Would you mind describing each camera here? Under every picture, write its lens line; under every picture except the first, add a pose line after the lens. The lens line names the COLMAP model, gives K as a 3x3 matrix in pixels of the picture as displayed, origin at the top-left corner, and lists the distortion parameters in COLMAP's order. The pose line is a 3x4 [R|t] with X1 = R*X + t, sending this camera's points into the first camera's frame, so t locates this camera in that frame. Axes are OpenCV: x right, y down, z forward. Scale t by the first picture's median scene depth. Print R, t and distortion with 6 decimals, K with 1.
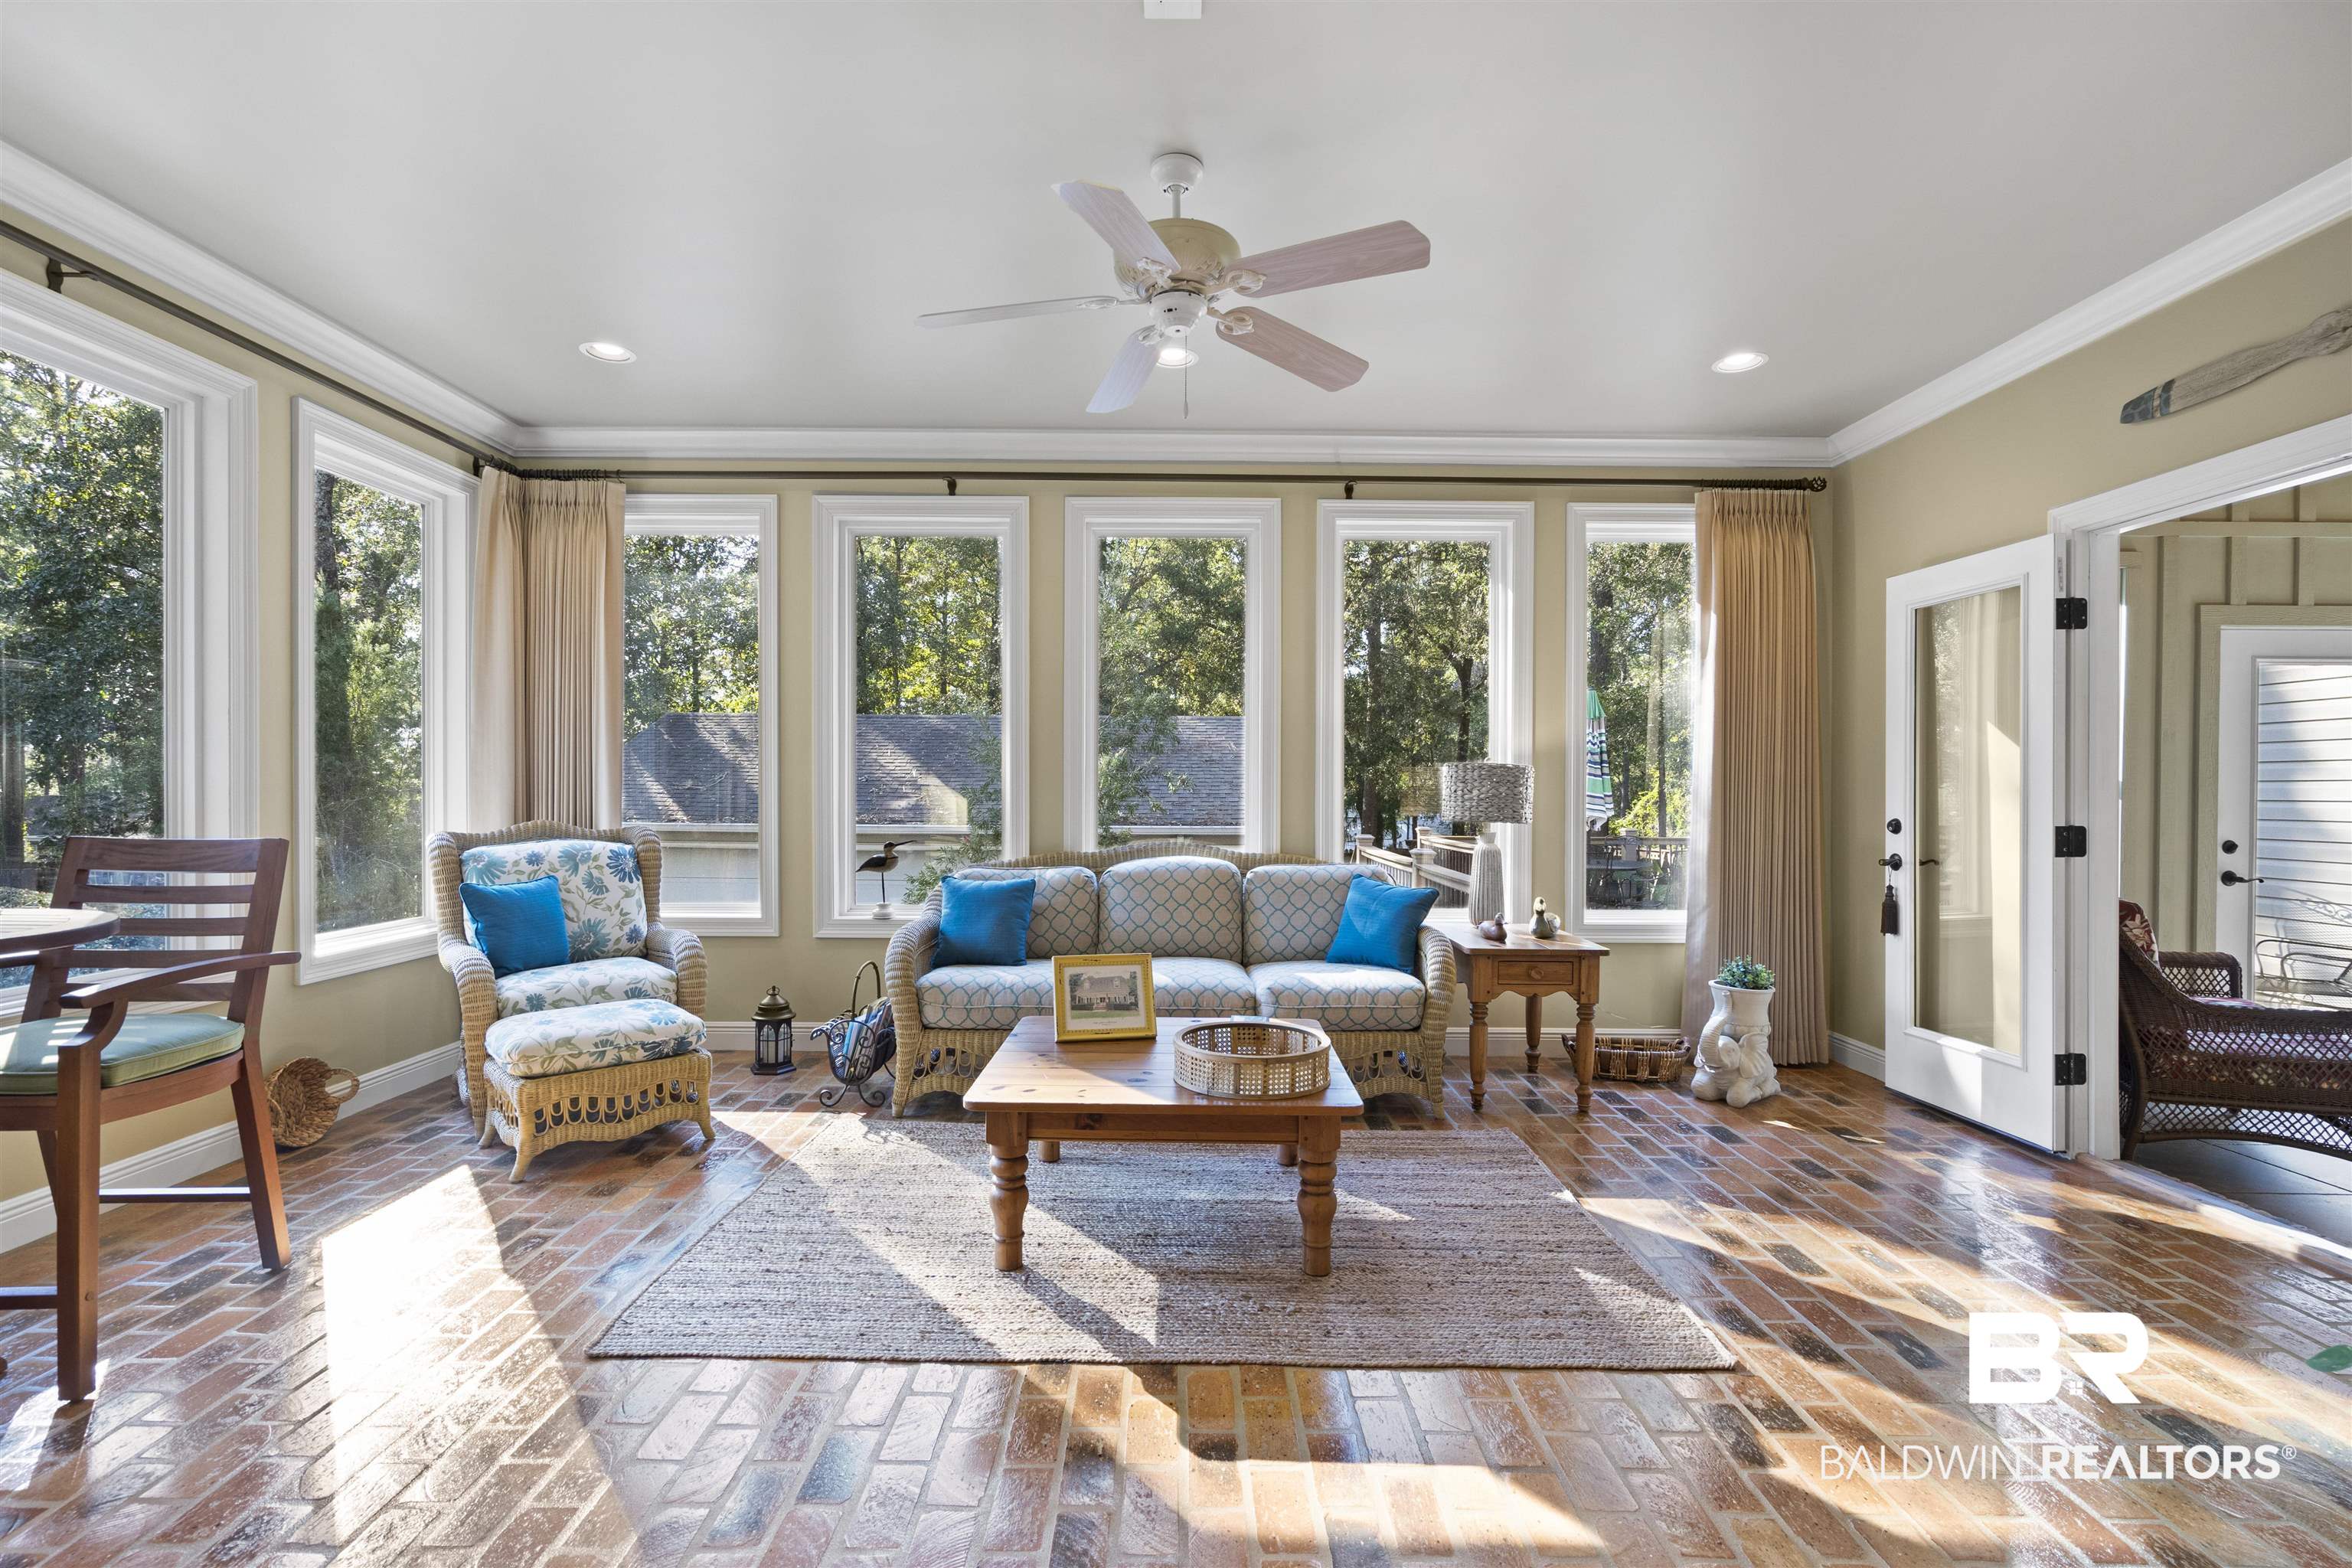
lens RADIAL K [[1069.8, 0, 1180.0], [0, 1069.8, 793.7], [0, 0, 1]] dist [-0.003371, 0.001208]
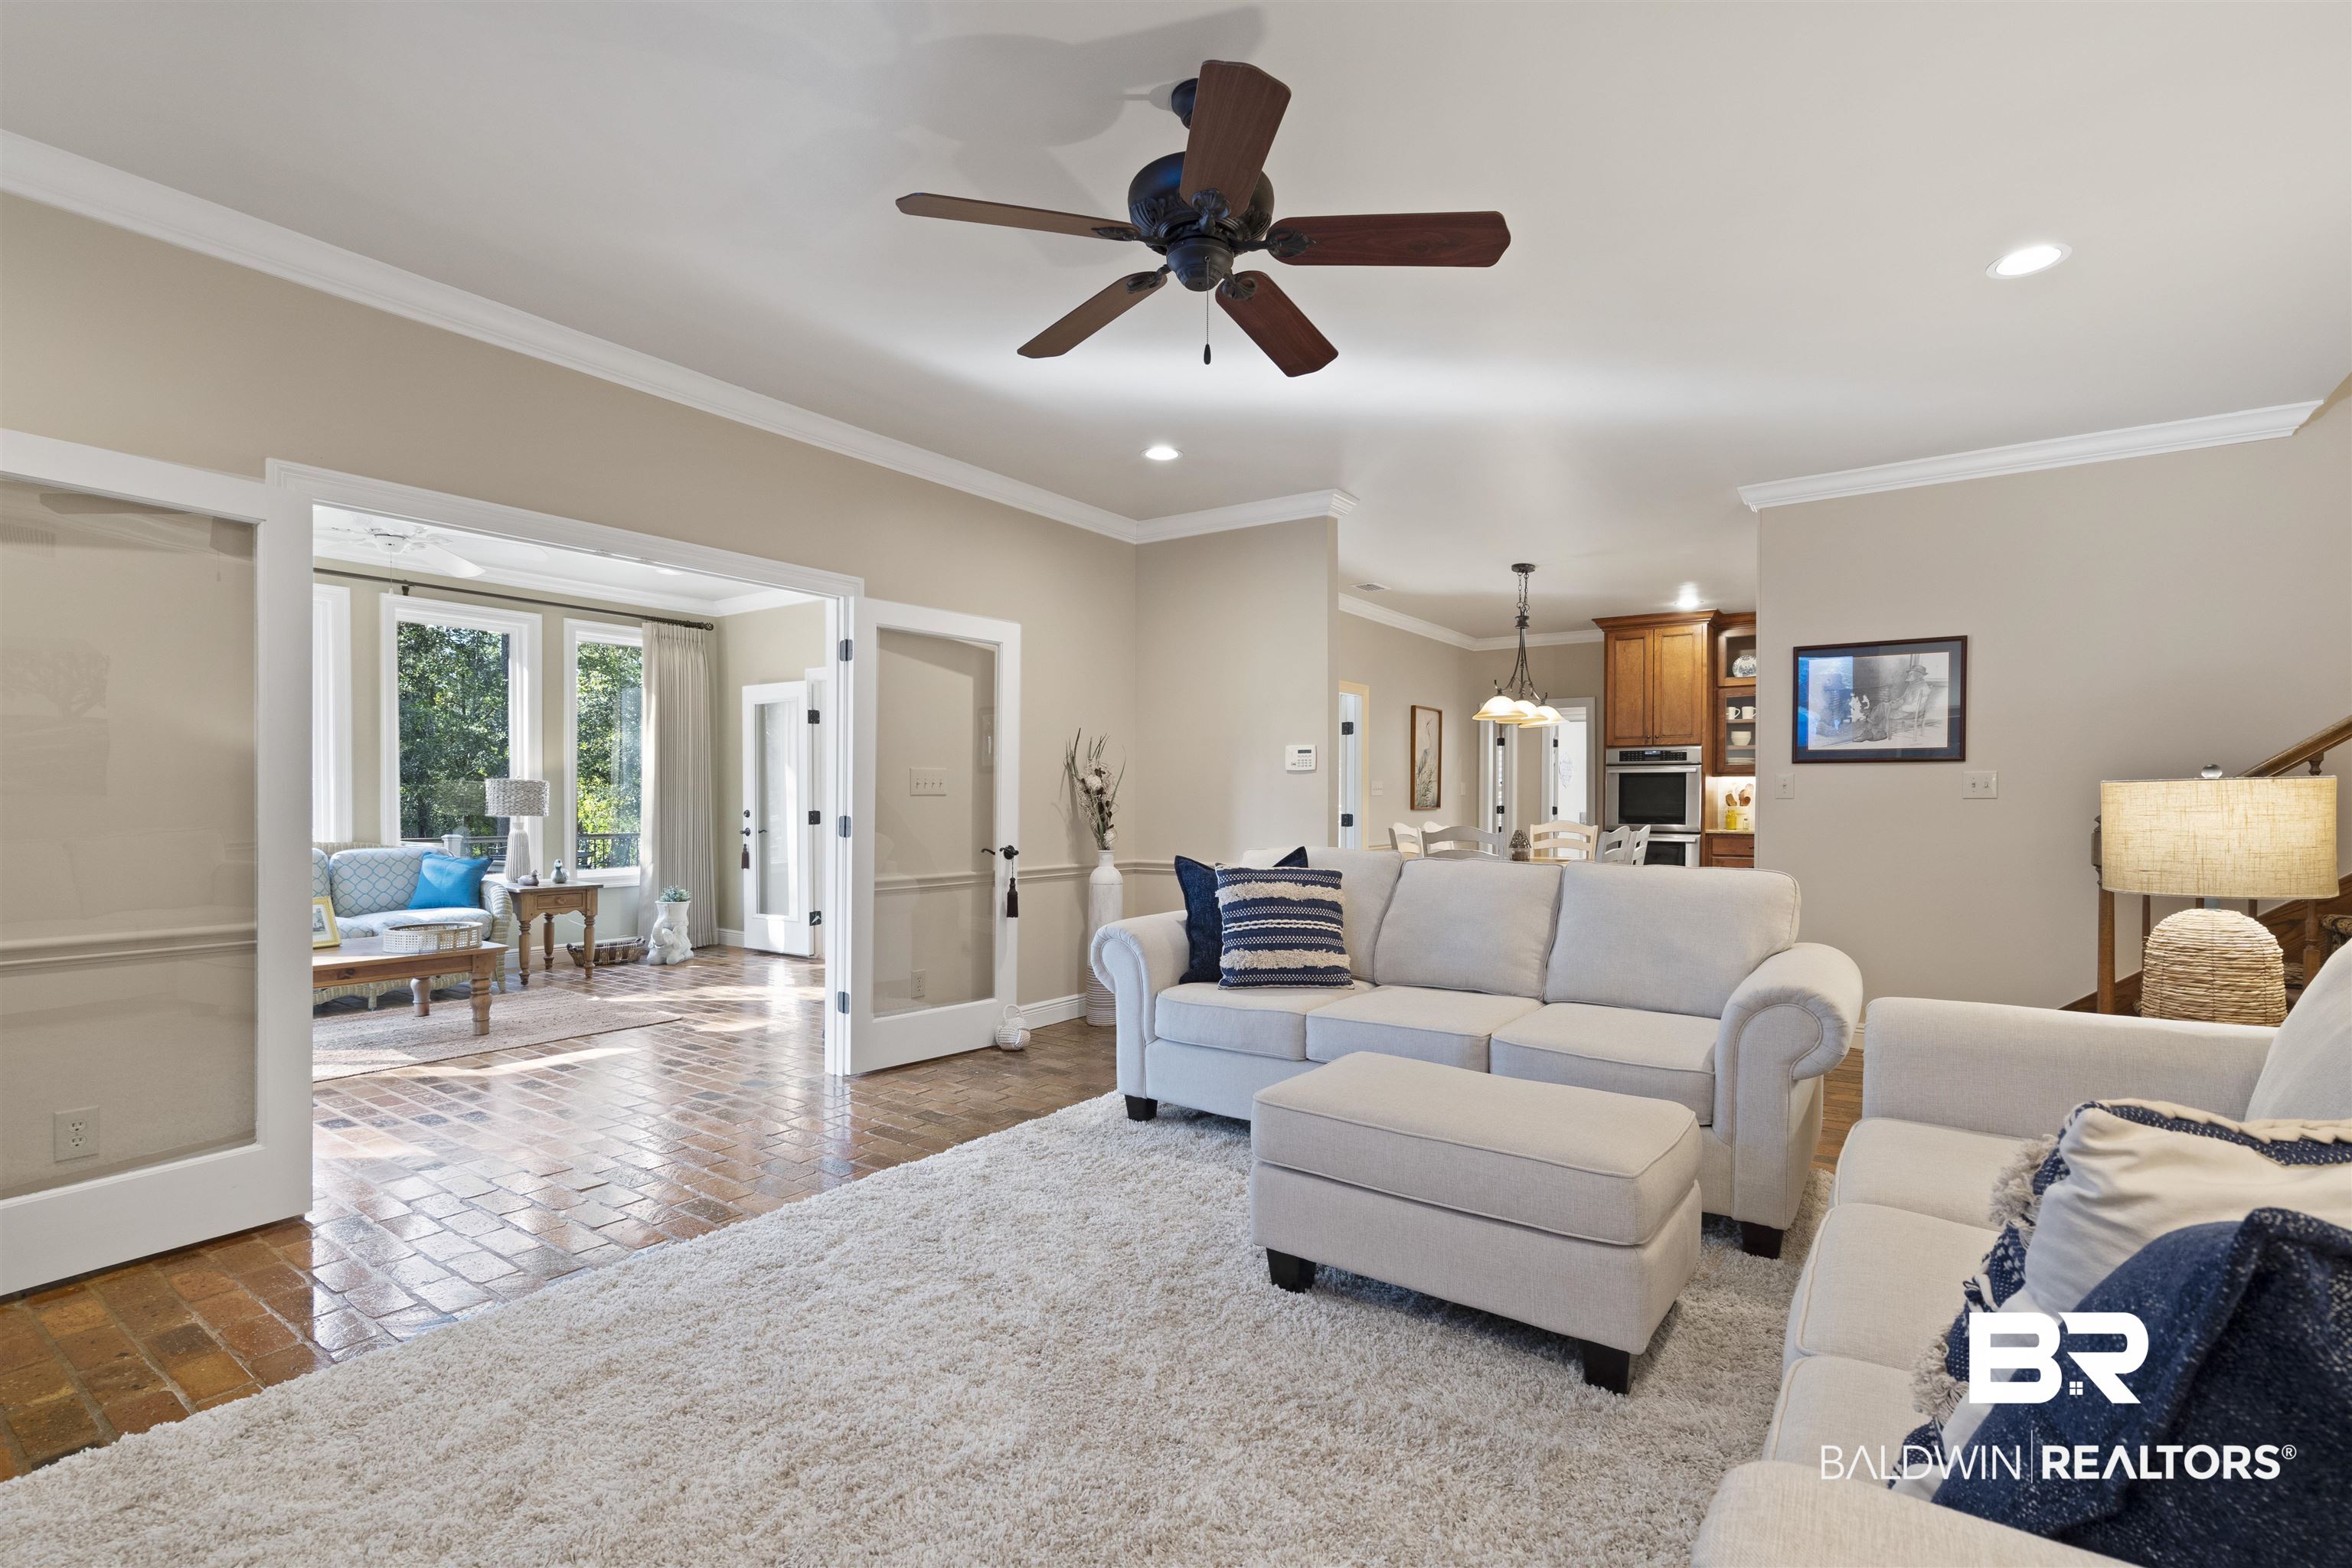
lens RADIAL K [[1069.8, 0, 1160.8], [0, 1069.8, 806.2], [0, 0, 1]] dist [-0.003371, 0.001208]
pose [[0.593980, -0.010490, 0.804412, -0.459083], [0.005037, 0.999944, 0.009321, 0.001910], [-0.804464, -0.001485, 0.593999, -0.776901]]
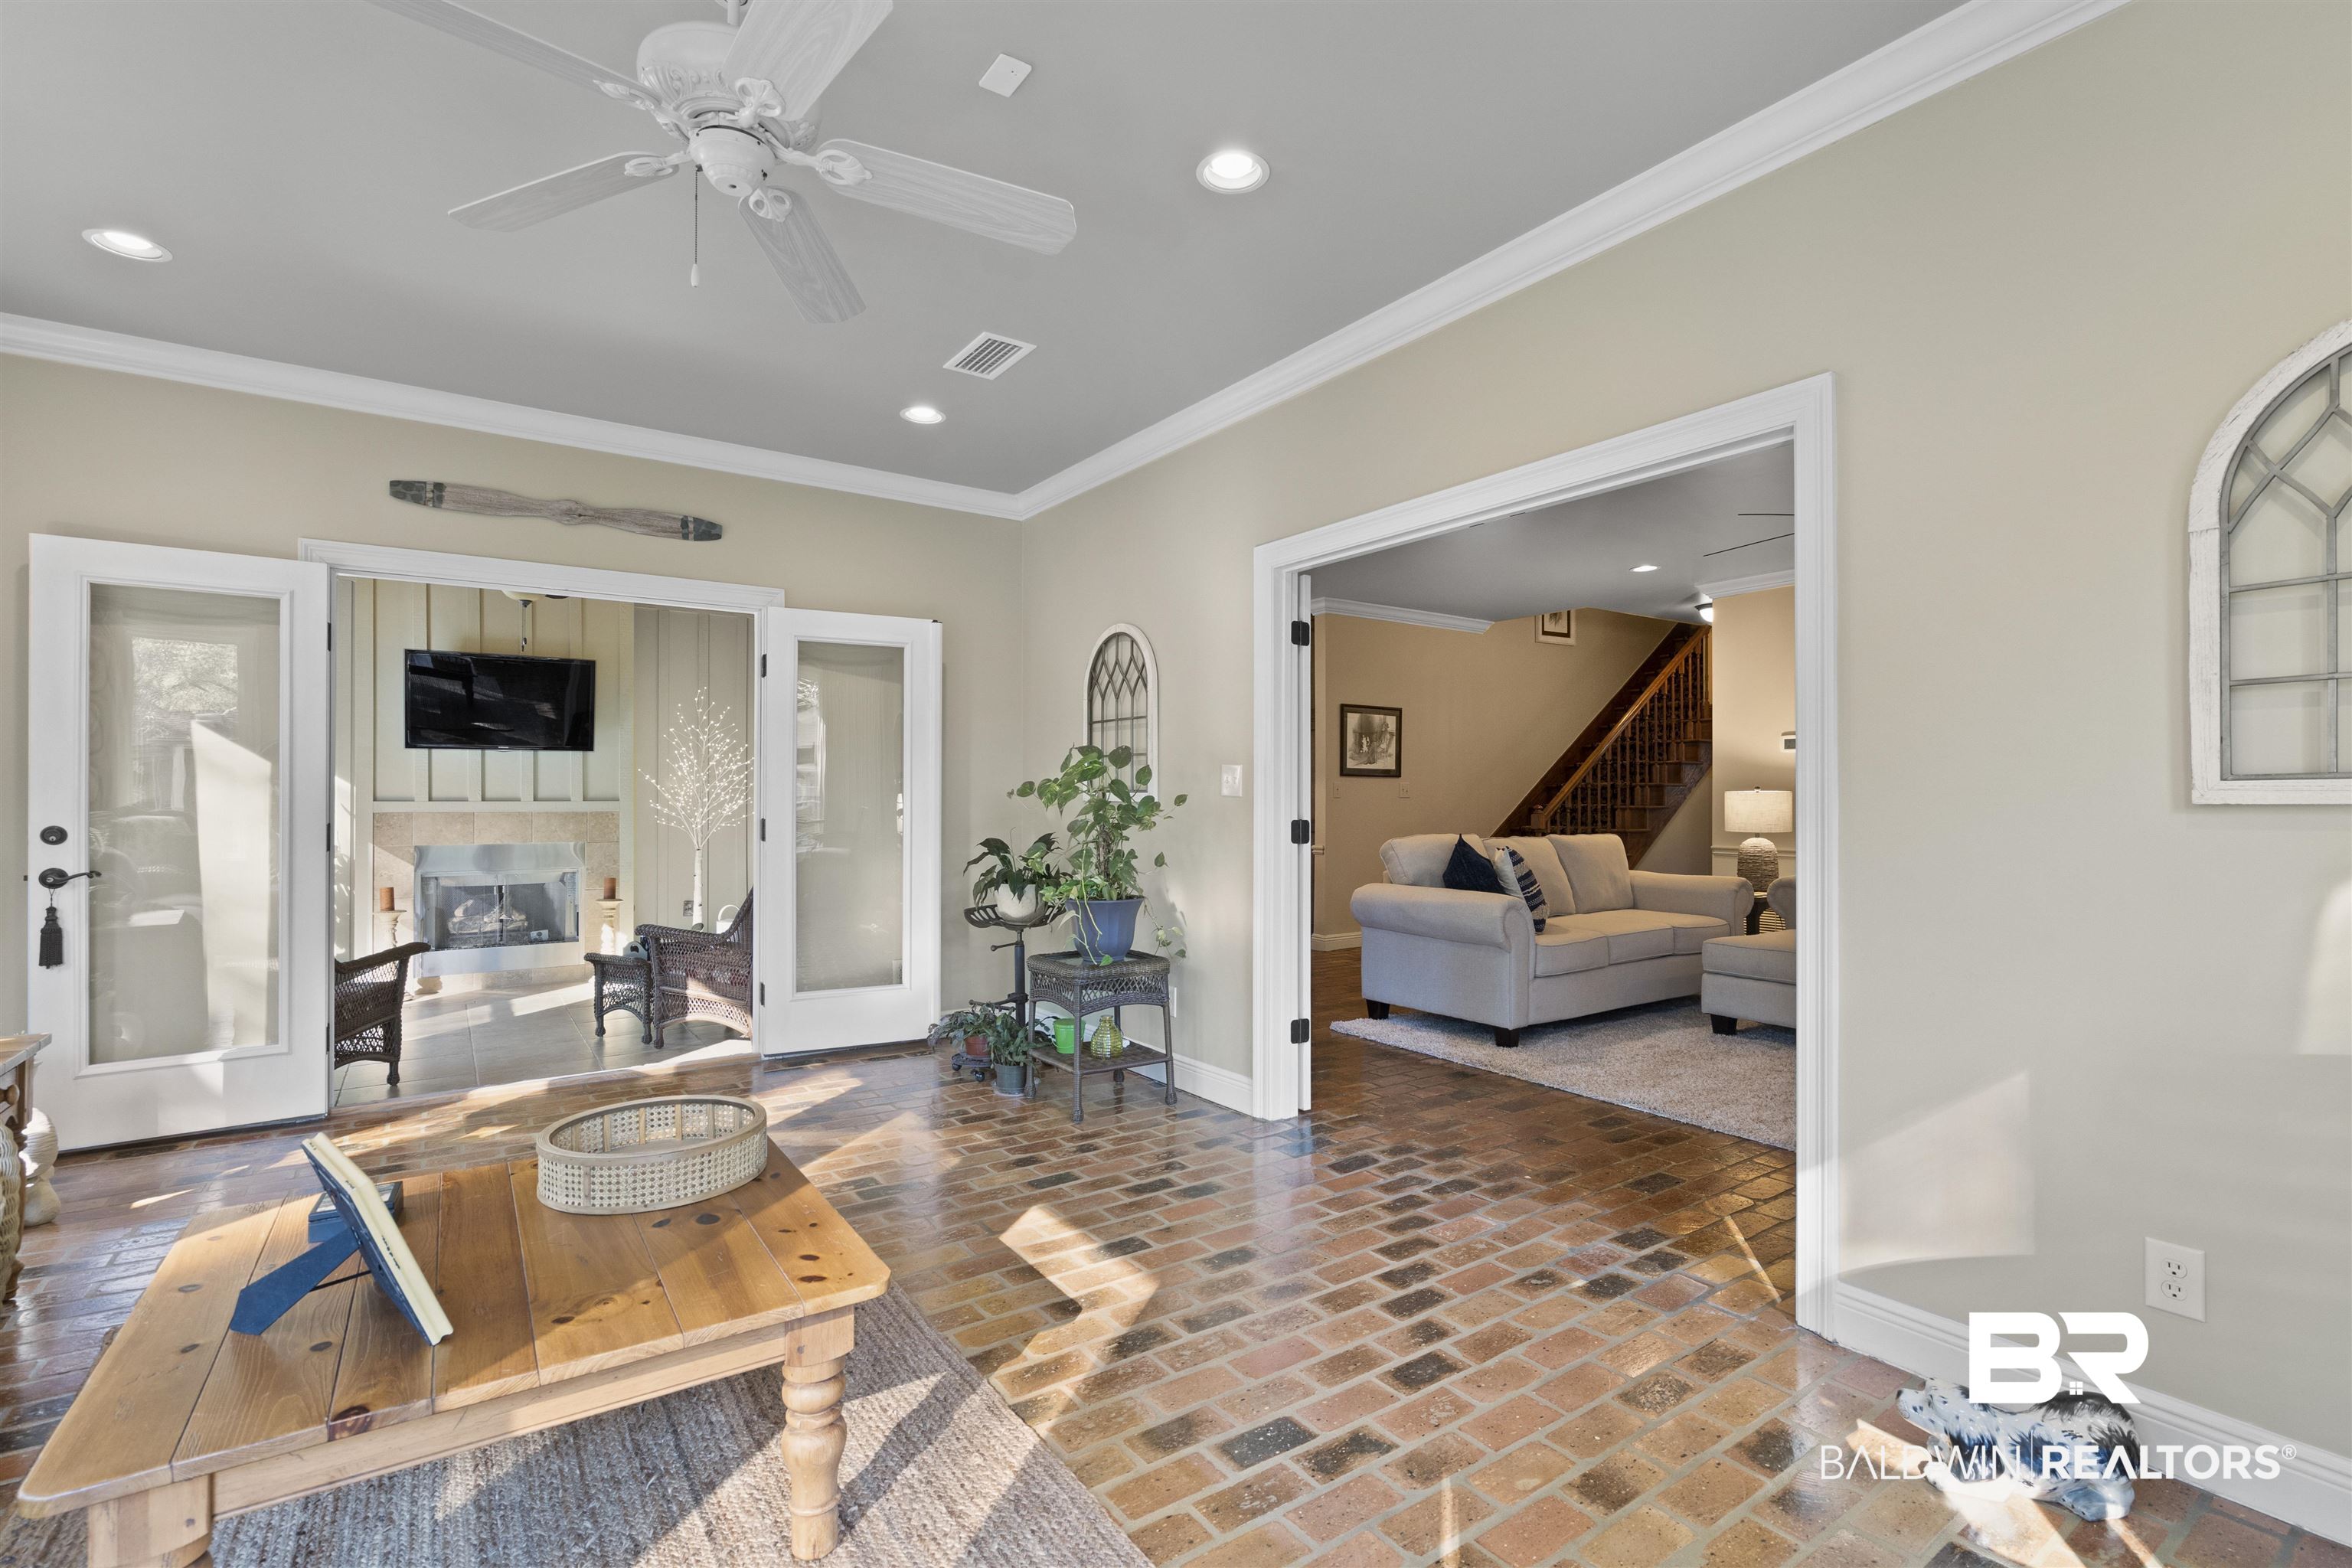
lens RADIAL K [[1069.8, 0, 1174.1], [0, 1069.8, 790.5], [0, 0, 1]] dist [-0.003371, 0.001208]
pose [[-0.561995, -0.004013, 0.827131, -0.513308], [-0.002960, 0.999992, 0.002841, -0.009718], [-0.827136, -0.000852, -0.562002, 0.749113]]
